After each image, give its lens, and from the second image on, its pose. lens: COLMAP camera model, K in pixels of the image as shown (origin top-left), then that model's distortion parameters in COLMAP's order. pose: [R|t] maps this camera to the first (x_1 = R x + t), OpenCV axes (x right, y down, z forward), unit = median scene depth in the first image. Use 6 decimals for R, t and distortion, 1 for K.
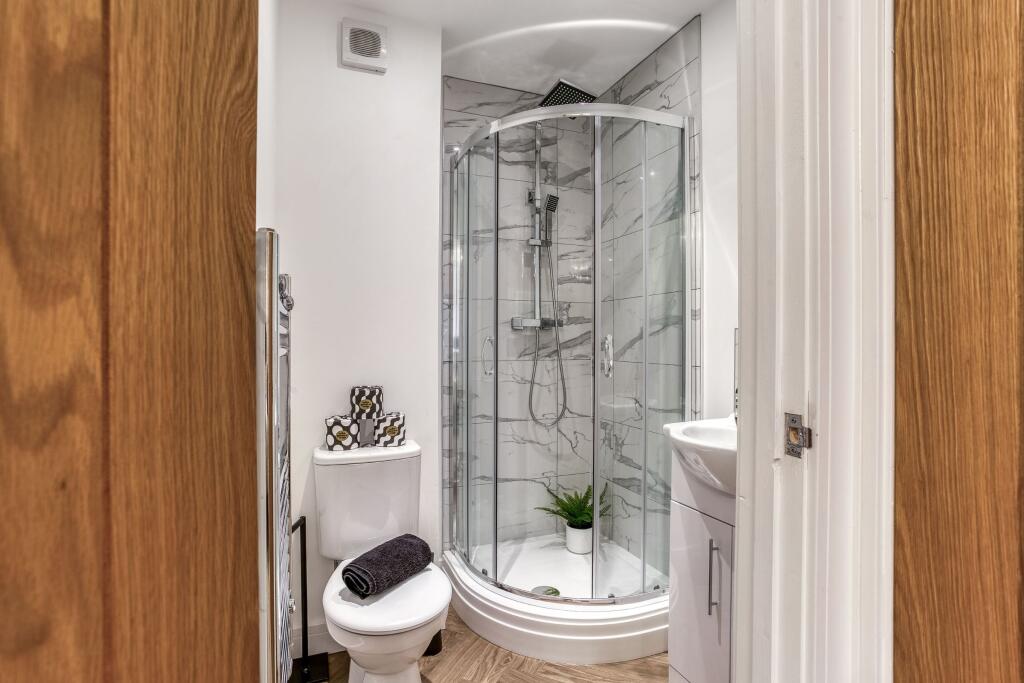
lens RADIAL K [[505.7, 0, 512.0], [0, 505.7, 341.5], [0, 0, 1]] dist [0.000420, 0.000062]
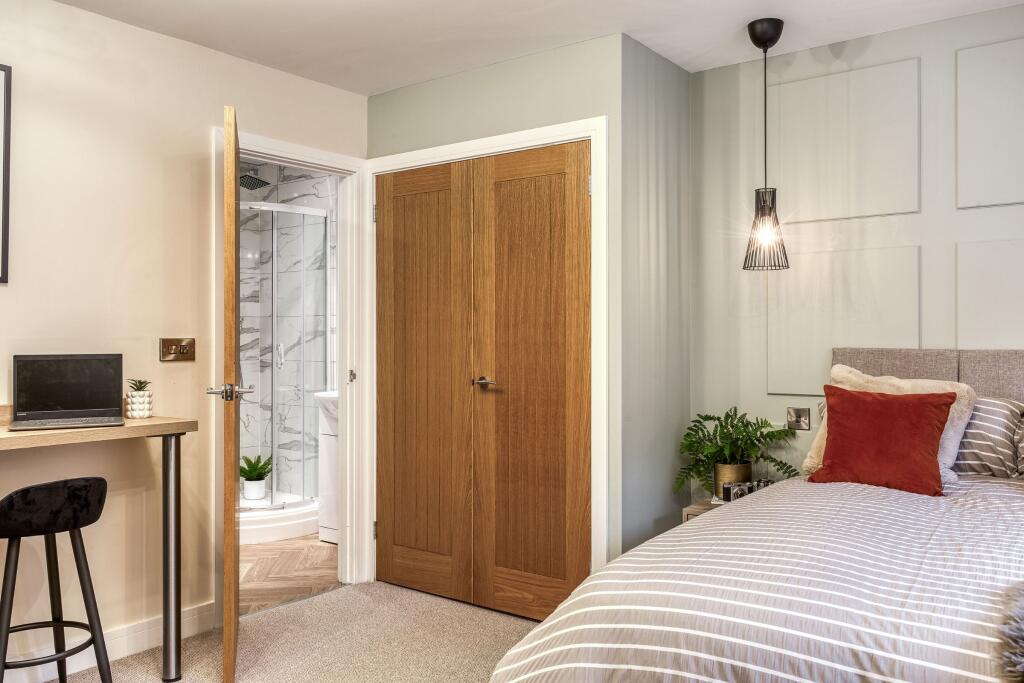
lens RADIAL K [[823.0, 0, 512.0], [0, 823.0, 341.5], [0, 0, 1]] dist [0.004916, -0.001432]
pose [[0.863247, -0.006169, 0.504744, -0.402796], [0.004193, 0.999978, 0.005049, -0.022825], [-0.504764, -0.002242, 0.863254, -1.328813]]
